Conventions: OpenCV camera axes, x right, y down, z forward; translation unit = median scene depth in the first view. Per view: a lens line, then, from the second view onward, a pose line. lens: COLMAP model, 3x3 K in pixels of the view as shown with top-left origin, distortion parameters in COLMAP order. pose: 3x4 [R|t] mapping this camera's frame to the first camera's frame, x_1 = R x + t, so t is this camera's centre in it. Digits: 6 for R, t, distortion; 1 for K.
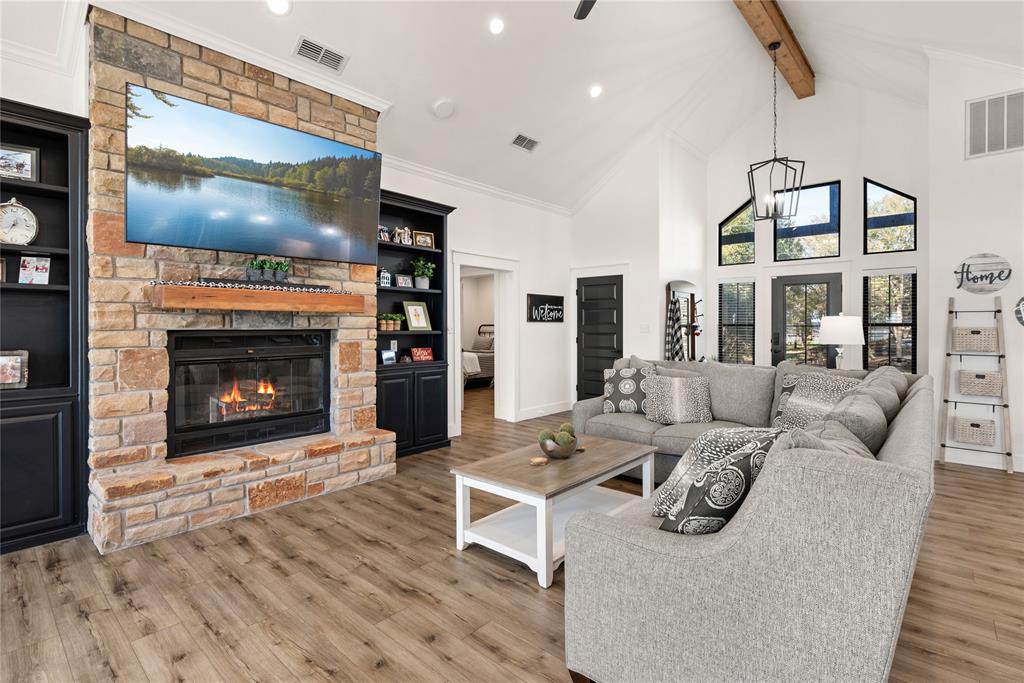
lens RADIAL K [[481.7, 0, 543.9], [0, 481.7, 326.5], [0, 0, 1]] dist [0.002776, 0.000639]
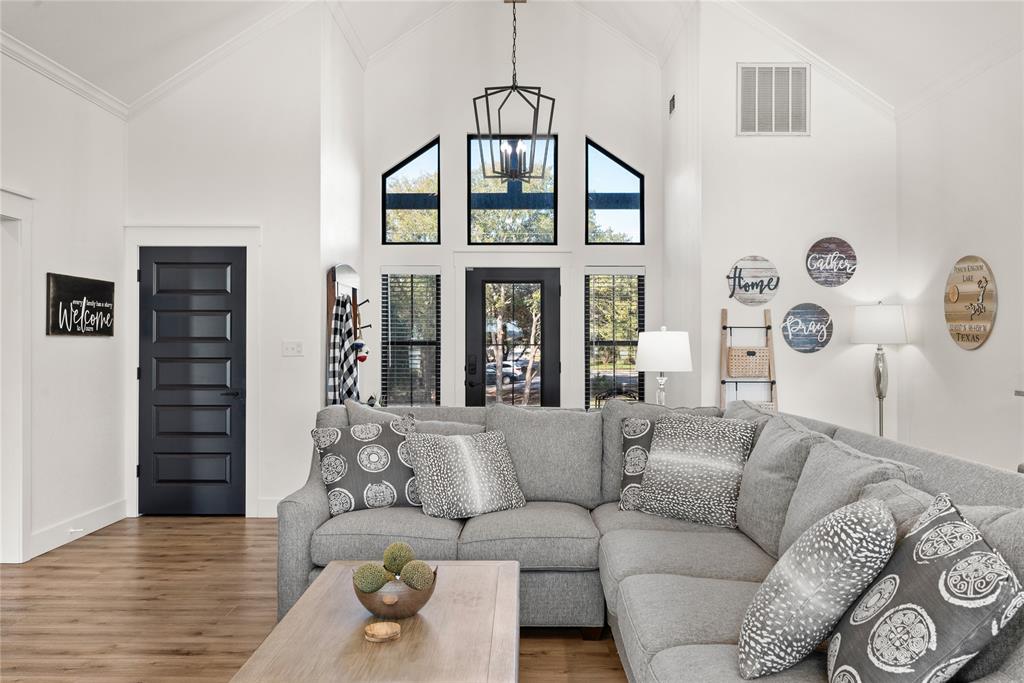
lens RADIAL K [[822.7, 0, 512.0], [0, 822.7, 341.5], [0, 0, 1]] dist [-0.015430, -0.002519]
pose [[0.774163, 0.004287, 0.632972, -0.185750], [-0.001054, 0.999984, -0.005483, 0.000197], [-0.632985, 0.003577, 0.774156, 0.131927]]
